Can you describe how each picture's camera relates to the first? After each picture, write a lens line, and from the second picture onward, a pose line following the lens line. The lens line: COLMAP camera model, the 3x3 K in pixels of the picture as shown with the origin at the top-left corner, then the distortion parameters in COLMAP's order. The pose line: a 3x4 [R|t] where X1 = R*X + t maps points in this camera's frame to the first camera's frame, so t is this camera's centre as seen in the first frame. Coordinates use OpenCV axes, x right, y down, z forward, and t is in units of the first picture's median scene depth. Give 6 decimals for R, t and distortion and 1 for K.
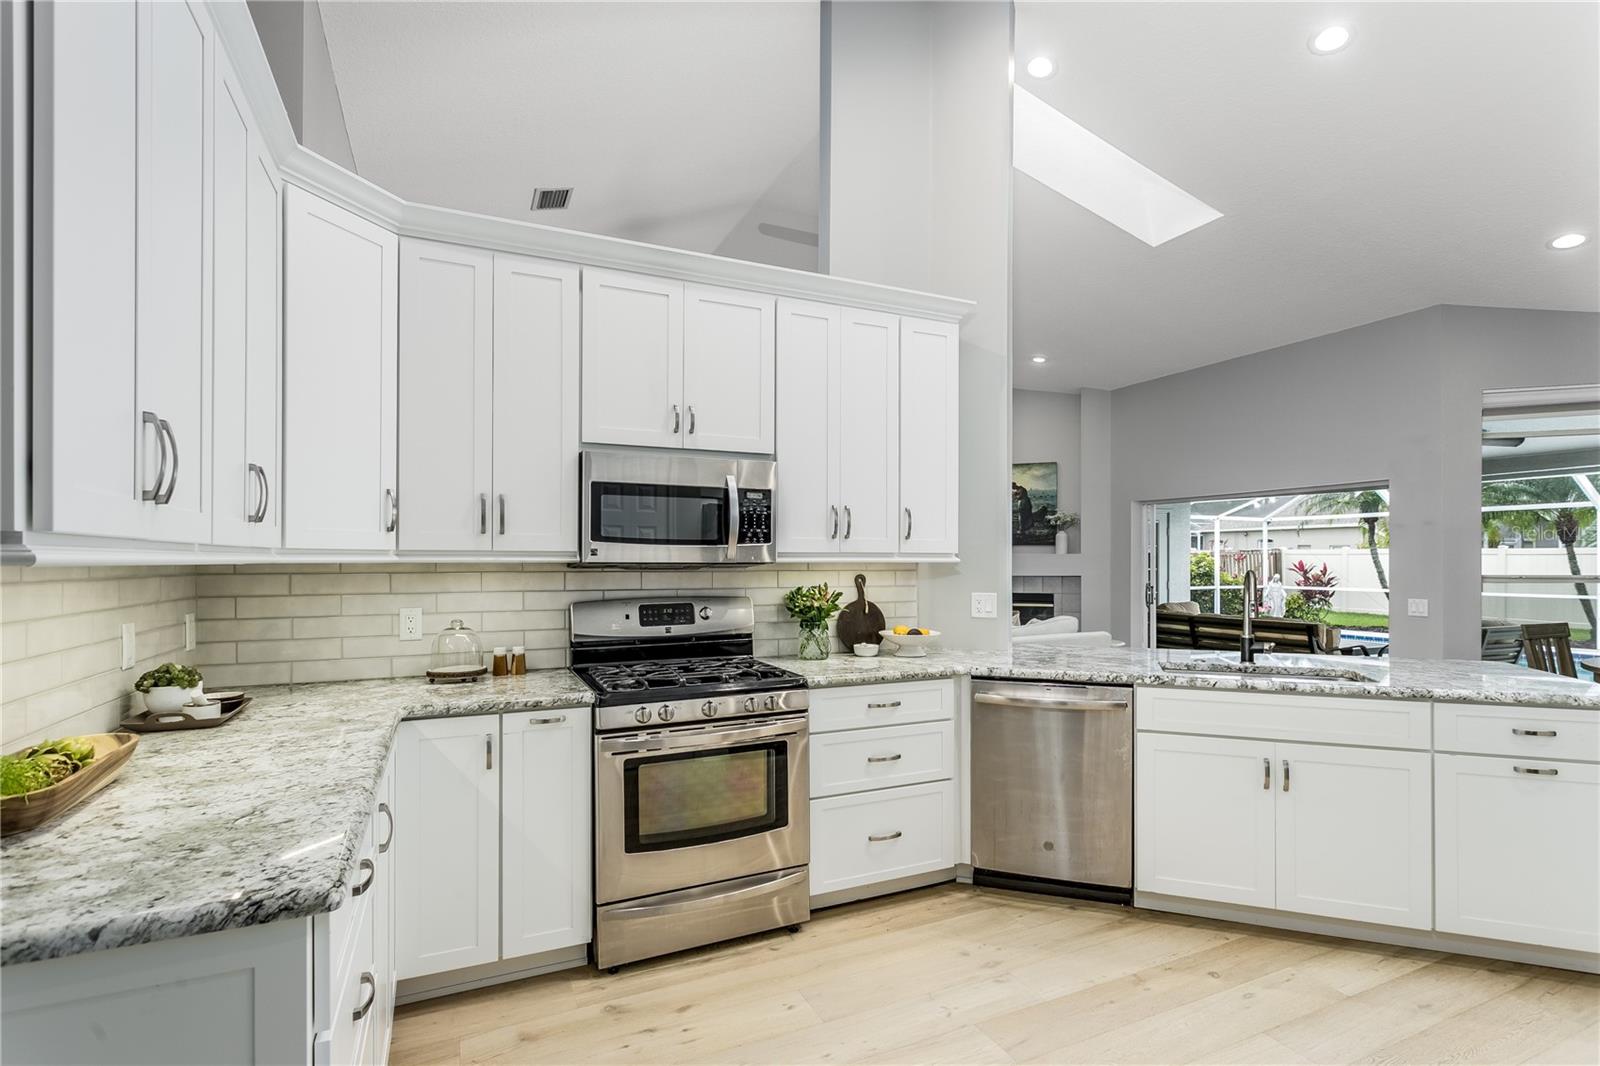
lens RADIAL K [[789.2, 0, 804.7], [0, 789.2, 569.3], [0, 0, 1]] dist [-0.001549, 0.002630]
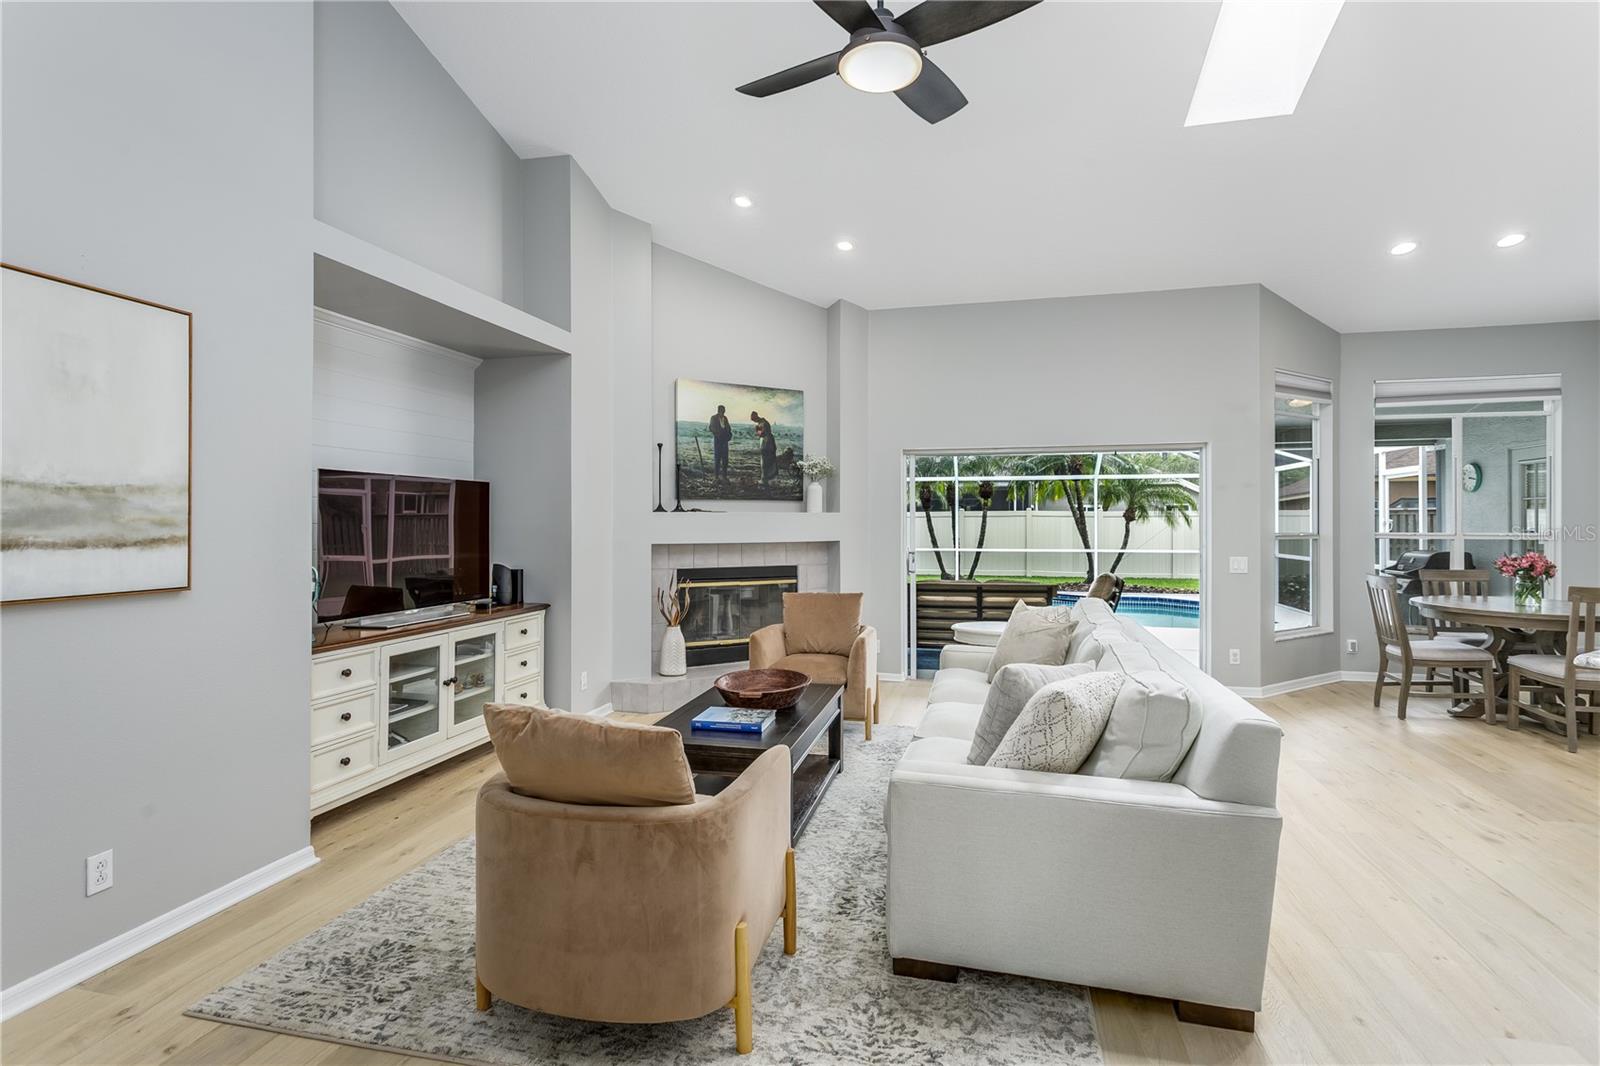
lens RADIAL K [[789.2, 0, 822.1], [0, 789.2, 513.6], [0, 0, 1]] dist [-0.001549, 0.002630]
pose [[0.618884, 0.008155, 0.785440, -0.698313], [0.010179, 0.999779, -0.018402, -0.012495], [-0.785416, 0.019383, 0.618665, 1.395646]]
